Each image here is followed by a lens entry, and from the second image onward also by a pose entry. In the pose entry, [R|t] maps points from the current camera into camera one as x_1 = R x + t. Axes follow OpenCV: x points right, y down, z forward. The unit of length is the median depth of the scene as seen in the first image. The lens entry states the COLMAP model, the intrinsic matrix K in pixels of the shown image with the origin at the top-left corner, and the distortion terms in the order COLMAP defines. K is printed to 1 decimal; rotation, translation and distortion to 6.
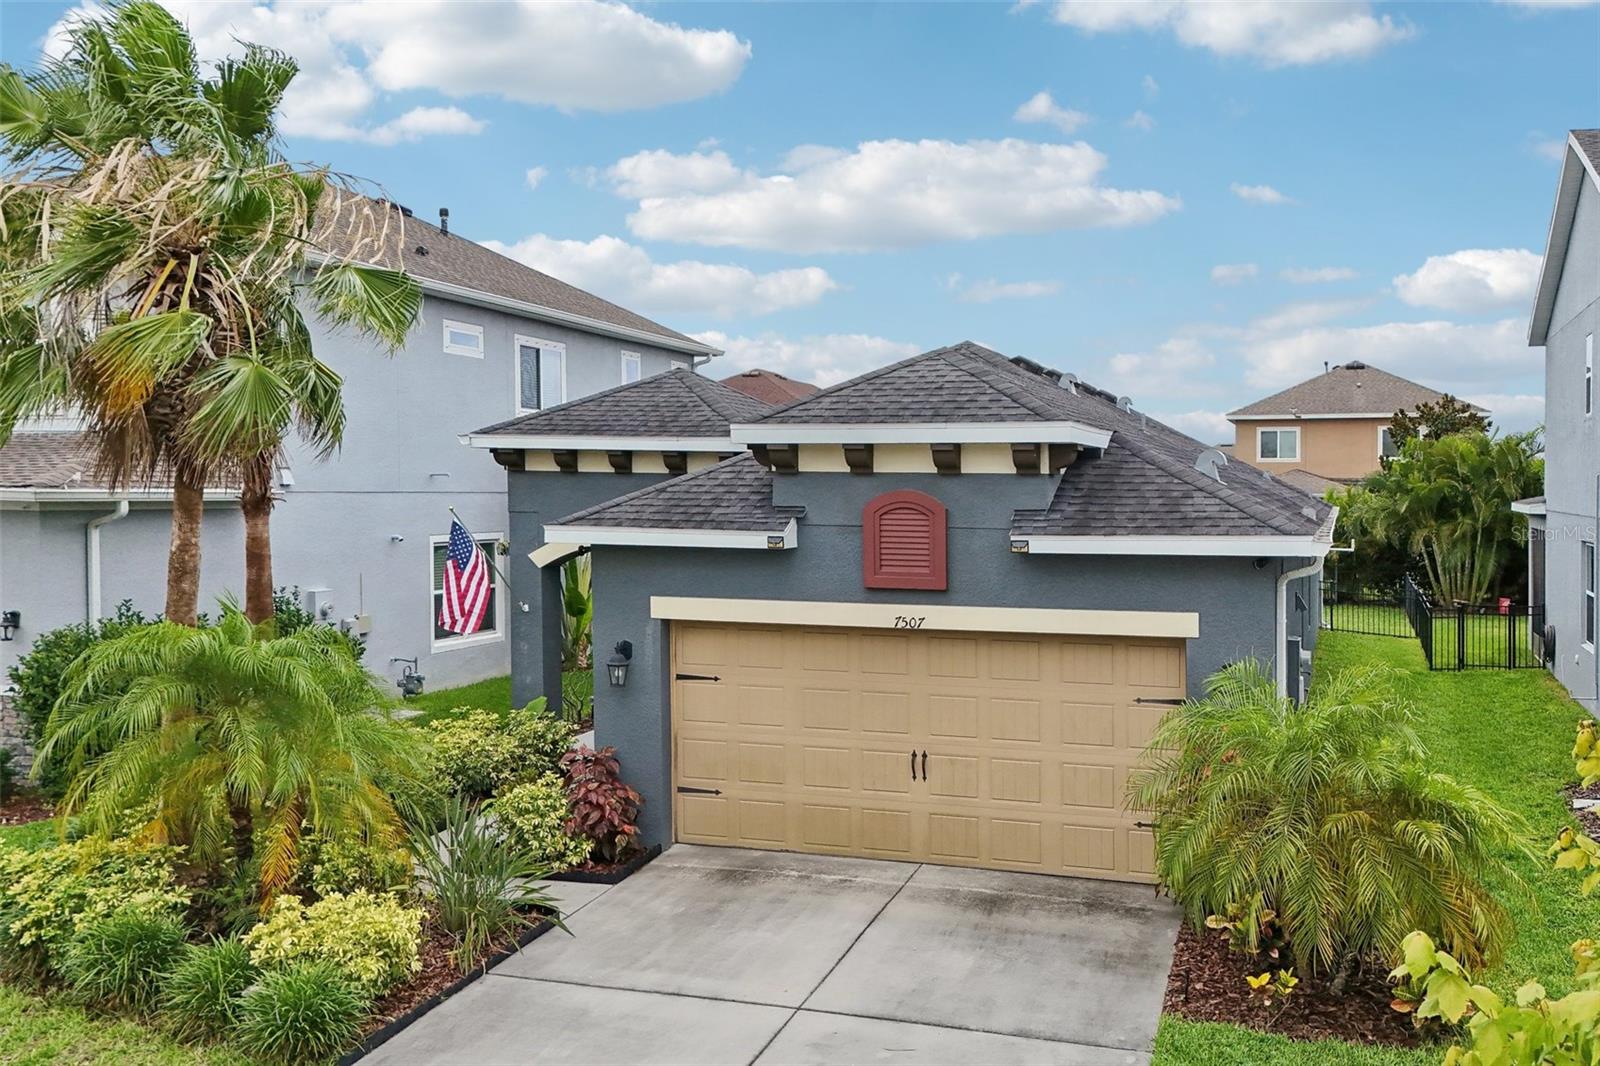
lens RADIAL K [[1412.9, 0, 903.5], [0, 1412.9, 540.3], [0, 0, 1]] dist [0.056390, -0.014612]
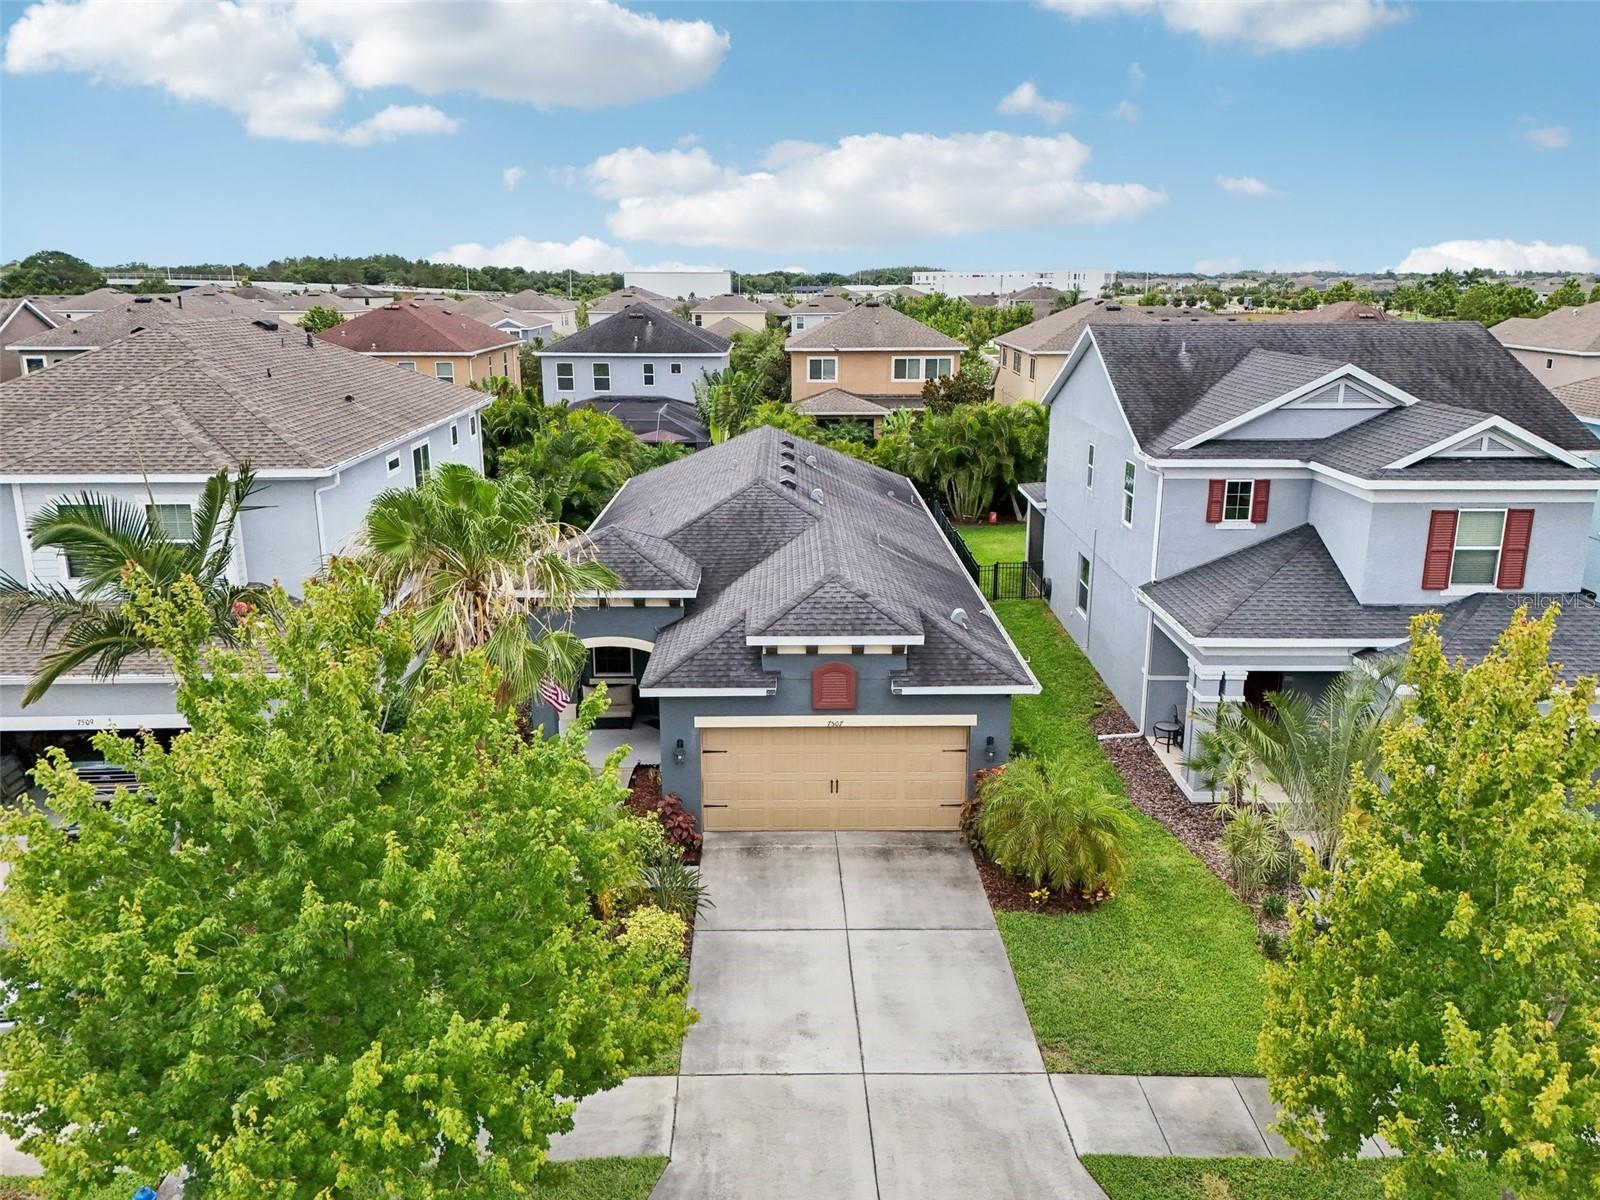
lens RADIAL K [[1208.9, 0, 796.6], [0, 1208.9, 590.3], [0, 0, 1]] dist [0.090209, -0.107900]
pose [[0.953247, -0.081133, 0.291097, -0.547575], [0.018058, 0.976857, 0.213130, -0.511382], [-0.301652, -0.197909, 0.932651, -0.582413]]
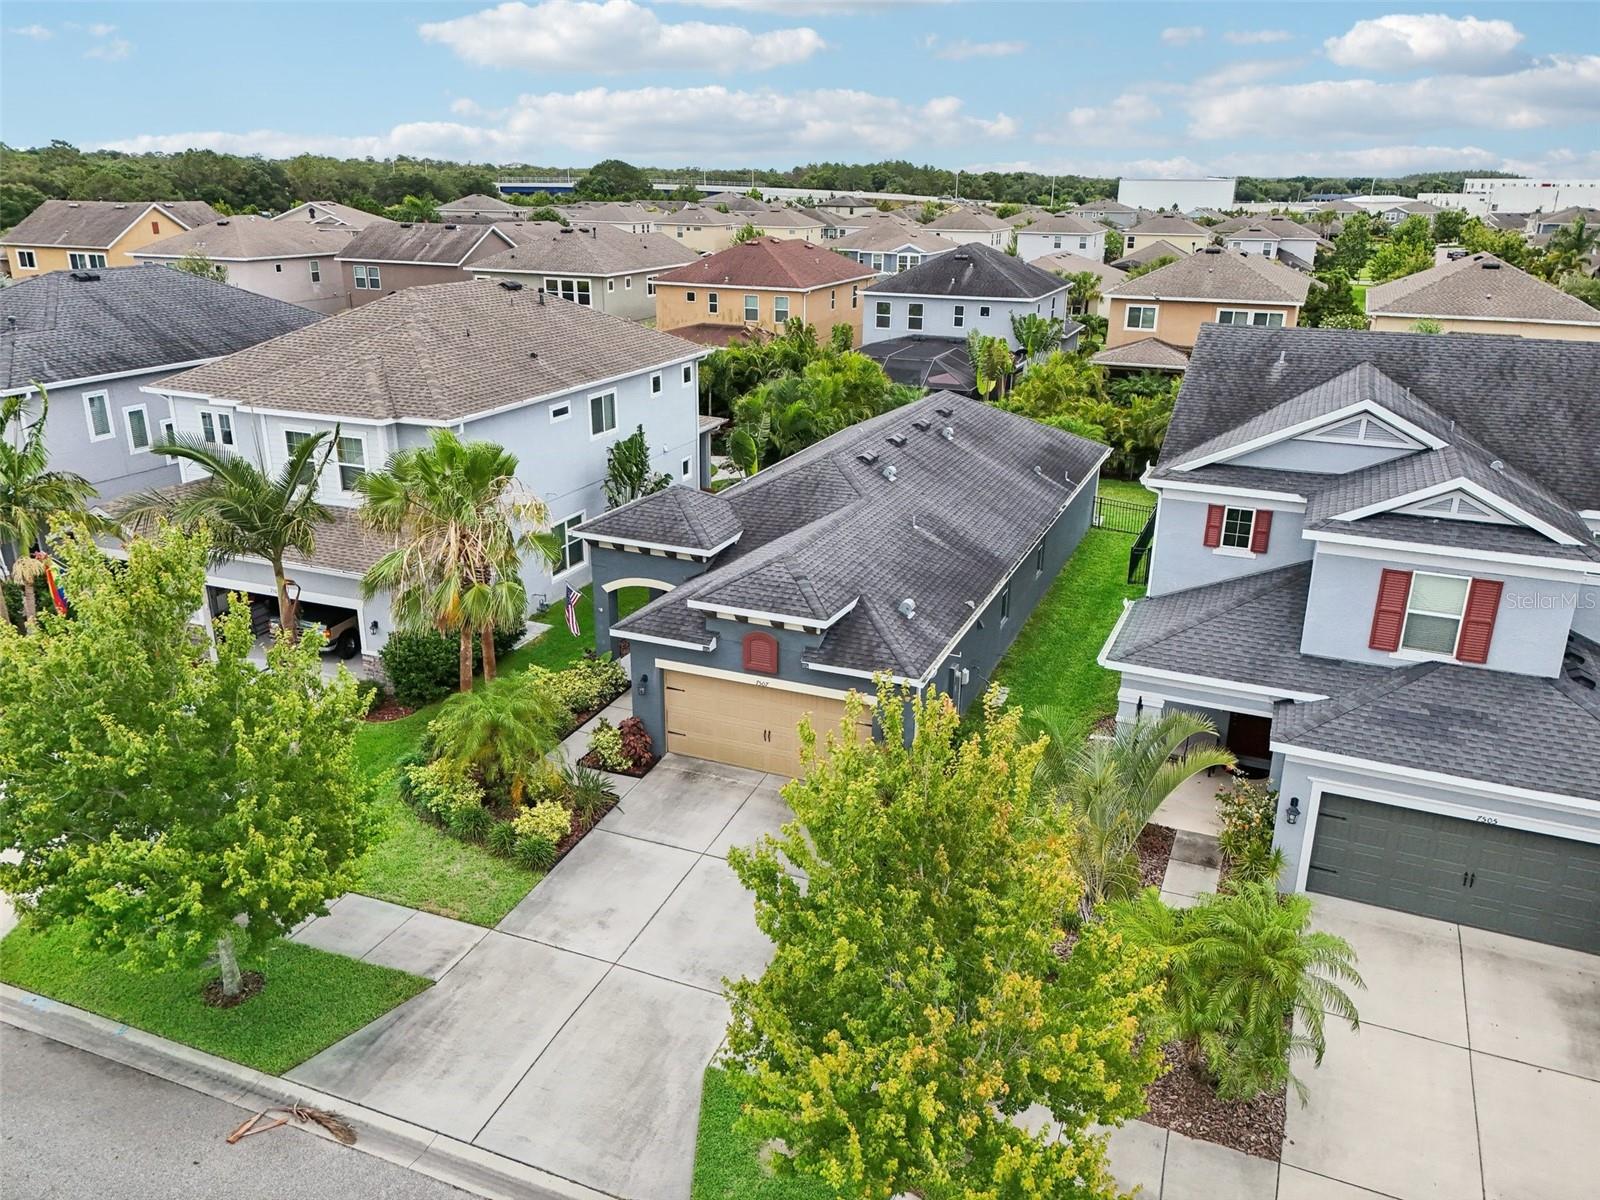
lens RADIAL K [[1177.6, 0, 800.0], [0, 1177.6, 600.0], [0, 0, 1]] dist [0.082044, -0.086134]
pose [[0.995470, 0.038605, -0.086891, 0.239753], [-0.011068, 0.954700, 0.297364, -0.675257], [0.094435, -0.295055, 0.950802, -0.843477]]
